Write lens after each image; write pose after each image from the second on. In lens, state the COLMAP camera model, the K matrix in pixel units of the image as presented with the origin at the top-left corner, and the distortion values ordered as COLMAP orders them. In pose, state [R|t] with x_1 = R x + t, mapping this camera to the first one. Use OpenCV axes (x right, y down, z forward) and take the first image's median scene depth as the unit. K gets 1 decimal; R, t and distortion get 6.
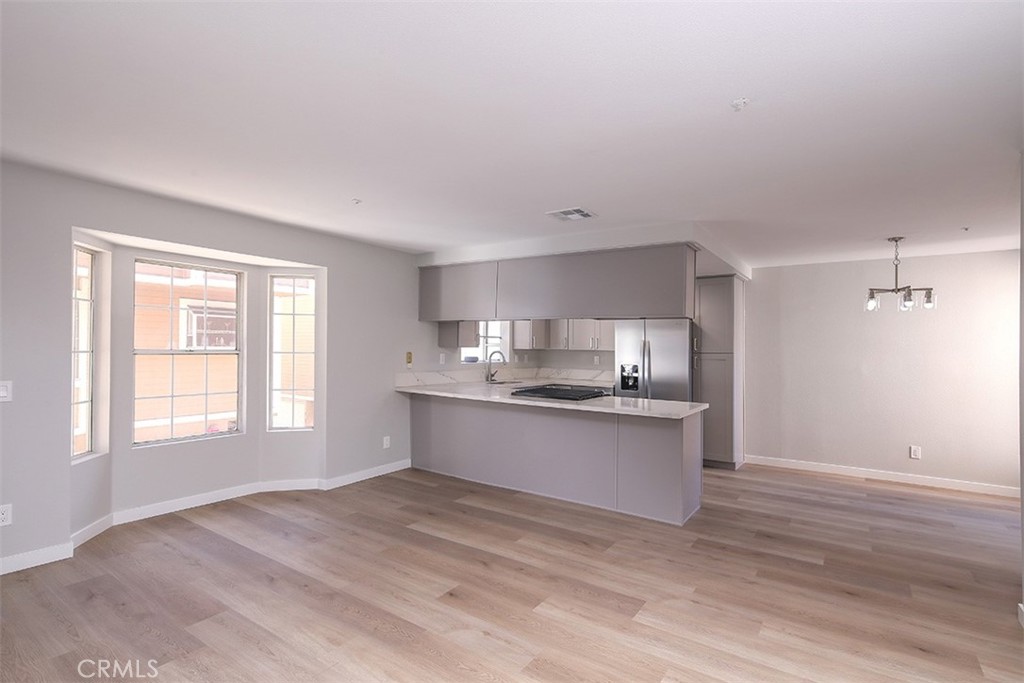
lens RADIAL K [[504.8, 0, 511.2], [0, 504.8, 343.3], [0, 0, 1]] dist [0.004016, -0.003732]
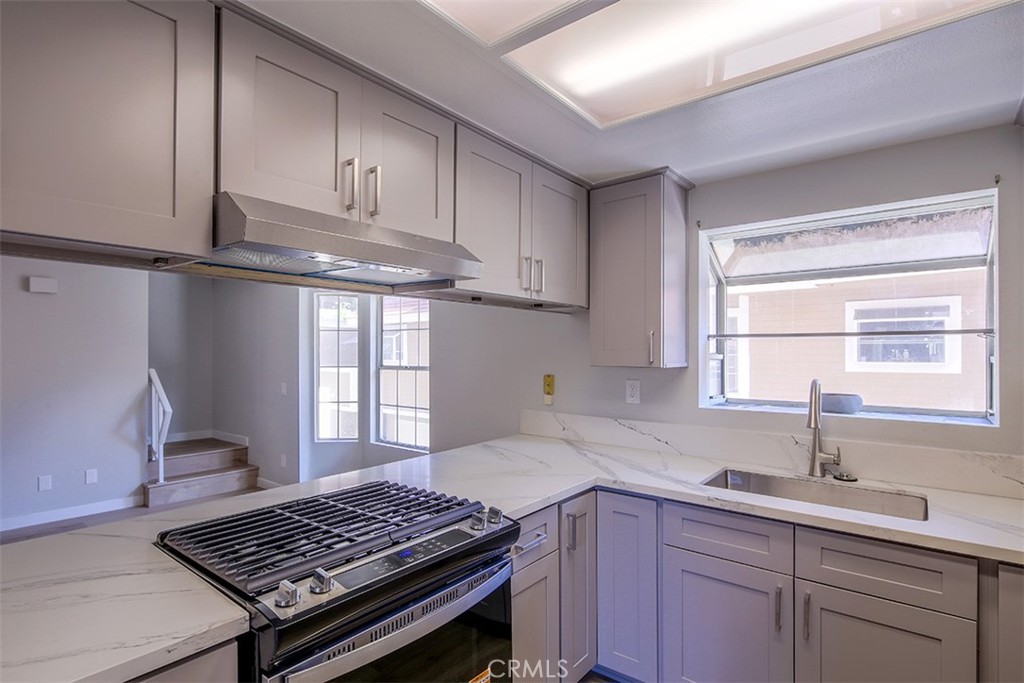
lens RADIAL K [[504.8, 0, 504.9], [0, 504.8, 349.3], [0, 0, 1]] dist [0.004016, -0.003732]
pose [[-0.079396, -0.025378, -0.996520, 0.326085], [0.008988, 0.999617, -0.026173, 0.003367], [0.996803, -0.011035, -0.079138, 0.941343]]
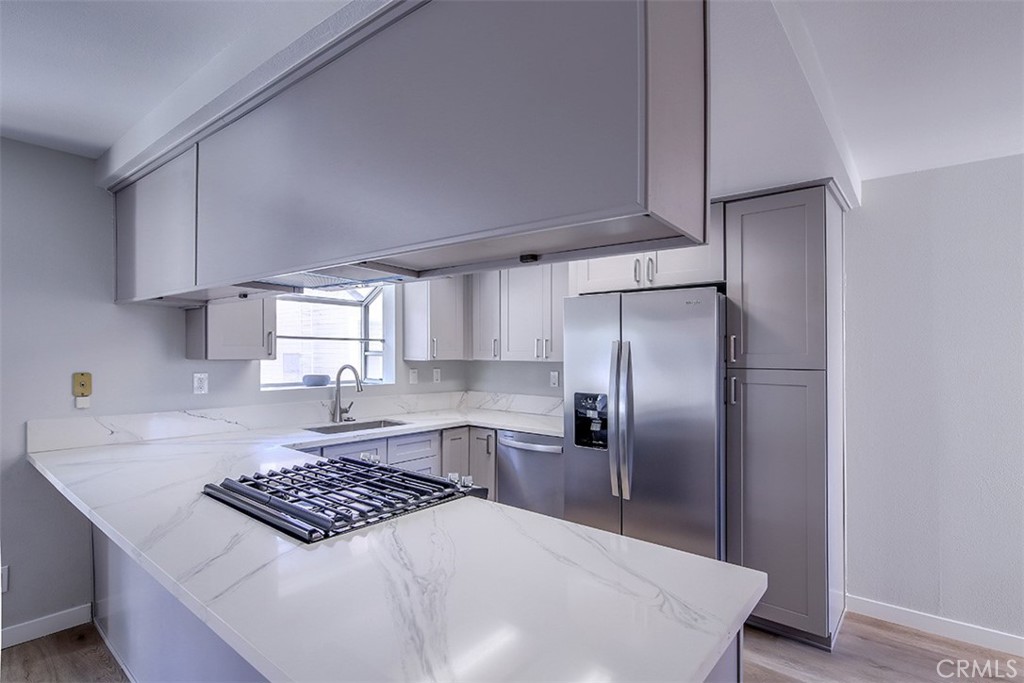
lens RADIAL K [[504.8, 0, 511.1], [0, 504.8, 360.3], [0, 0, 1]] dist [0.004016, -0.003732]
pose [[0.995974, -0.009870, -0.089098, 0.213172], [0.011865, 0.999690, 0.021894, 0.000314], [0.088855, -0.022863, 0.995782, 0.547895]]
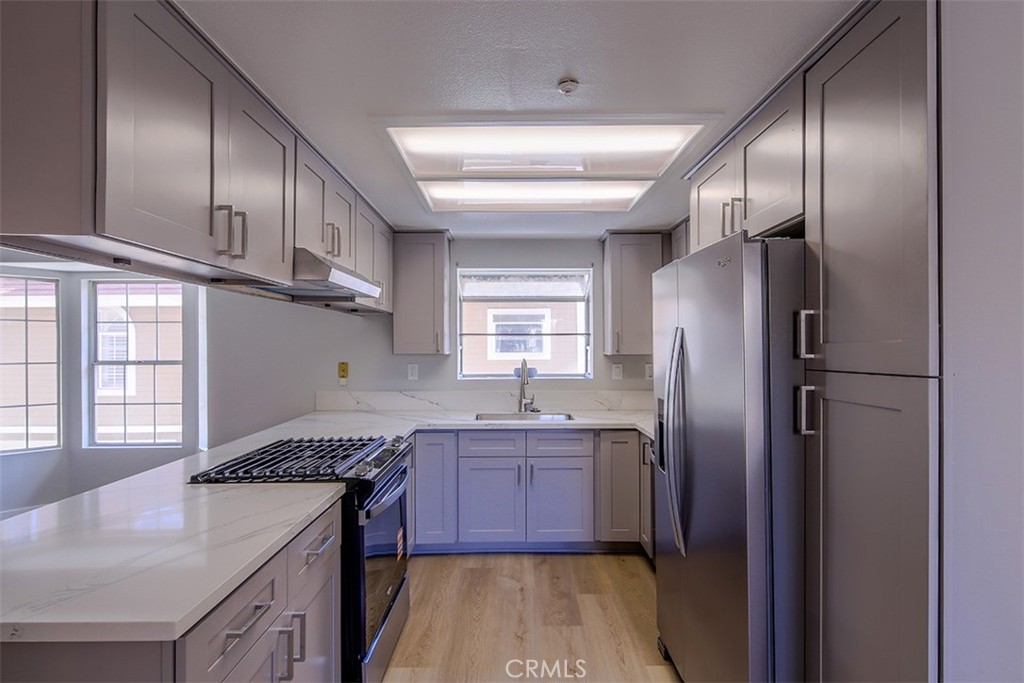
lens RADIAL K [[504.8, 0, 514.3], [0, 504.8, 341.2], [0, 0, 1]] dist [0.004016, -0.003732]
pose [[0.575437, -0.030232, -0.817287, 0.482797], [0.023717, 0.999513, -0.020274, 0.006957], [0.817502, -0.007717, 0.575874, 0.746435]]
